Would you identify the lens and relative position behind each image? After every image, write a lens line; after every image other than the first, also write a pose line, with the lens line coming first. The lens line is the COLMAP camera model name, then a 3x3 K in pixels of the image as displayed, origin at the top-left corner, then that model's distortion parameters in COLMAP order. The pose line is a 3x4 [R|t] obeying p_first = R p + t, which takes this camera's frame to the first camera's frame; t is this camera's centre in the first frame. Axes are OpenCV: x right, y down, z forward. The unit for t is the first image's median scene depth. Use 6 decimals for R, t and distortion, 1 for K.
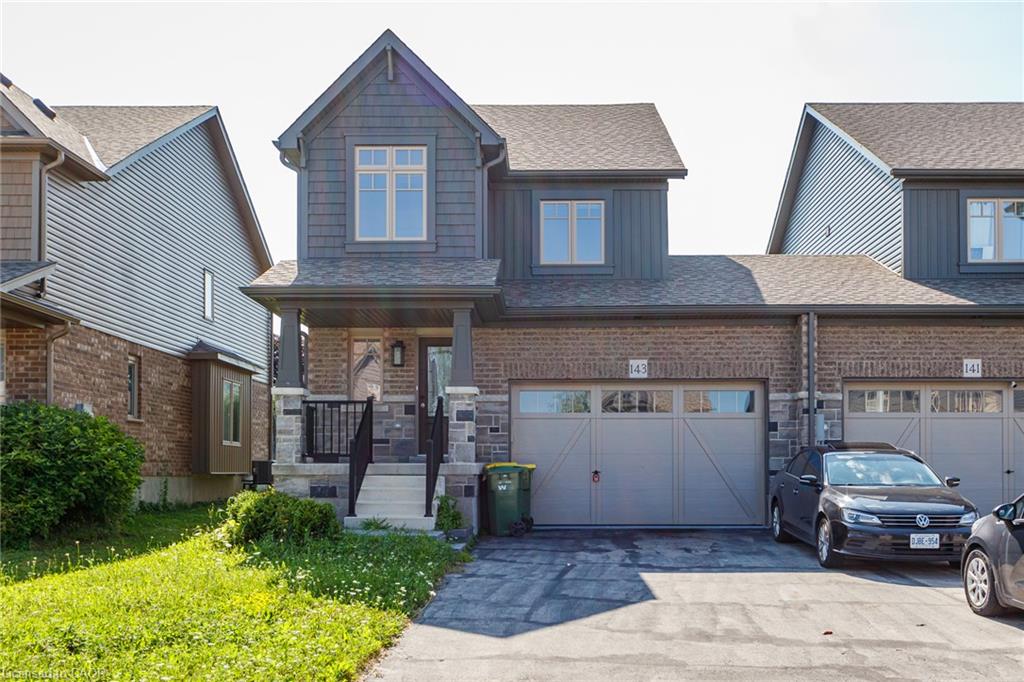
lens RADIAL K [[1151.2, 0, 636.9], [0, 1151.2, 454.0], [0, 0, 1]] dist [0.017837, -0.036078]
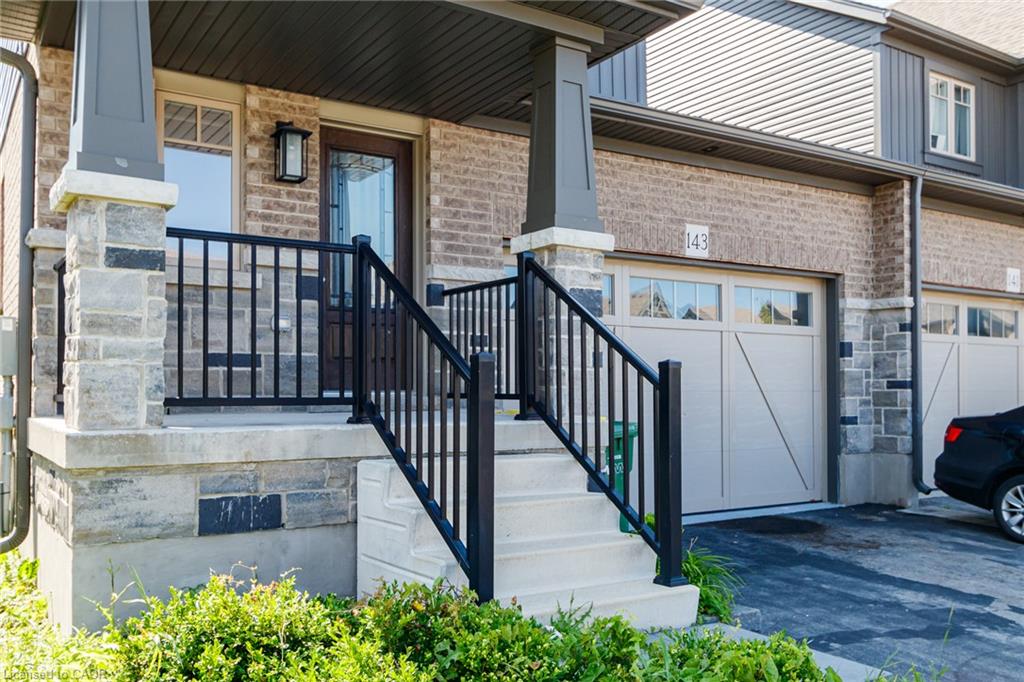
lens RADIAL K [[872.2, 0, 493.1], [0, 872.2, 385.2], [0, 0, 1]] dist [0.007387, -0.004755]
pose [[0.843249, 0.004164, 0.537506, -0.313701], [-0.010415, 0.999909, 0.008593, -0.005819], [-0.537422, -0.012844, 0.843216, 0.690529]]
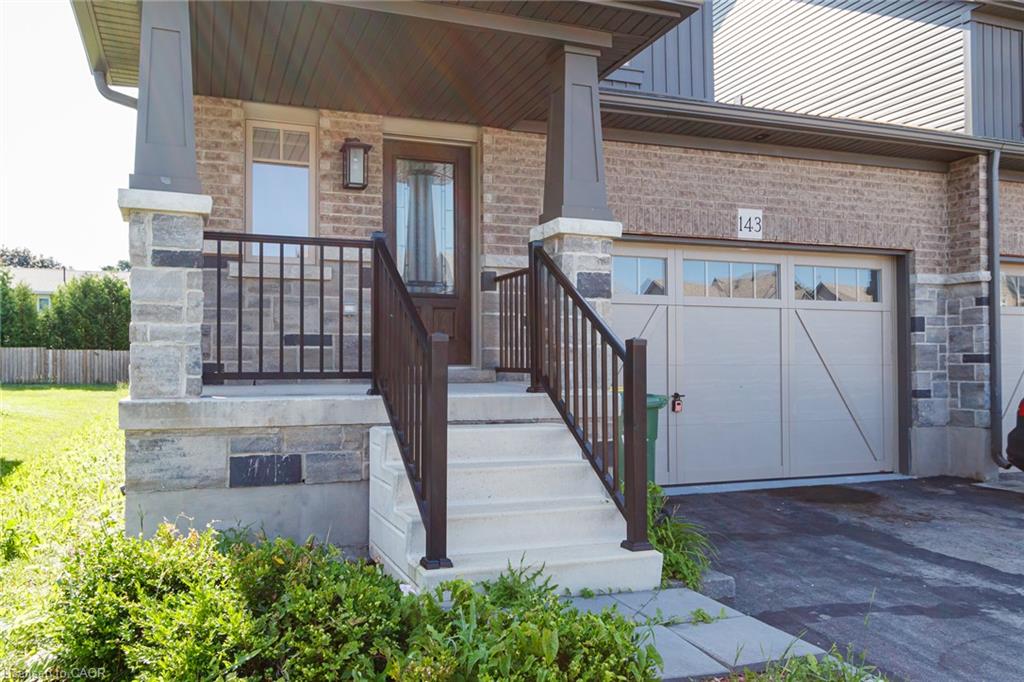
lens RADIAL K [[754.3, 0, 479.9], [0, 754.3, 353.9], [0, 0, 1]] dist [0.006996, -0.004331]
pose [[0.941072, 0.004187, 0.338182, -0.264780], [-0.006032, 0.999972, 0.004406, -0.007043], [-0.338154, -0.006186, 0.941071, 0.675290]]
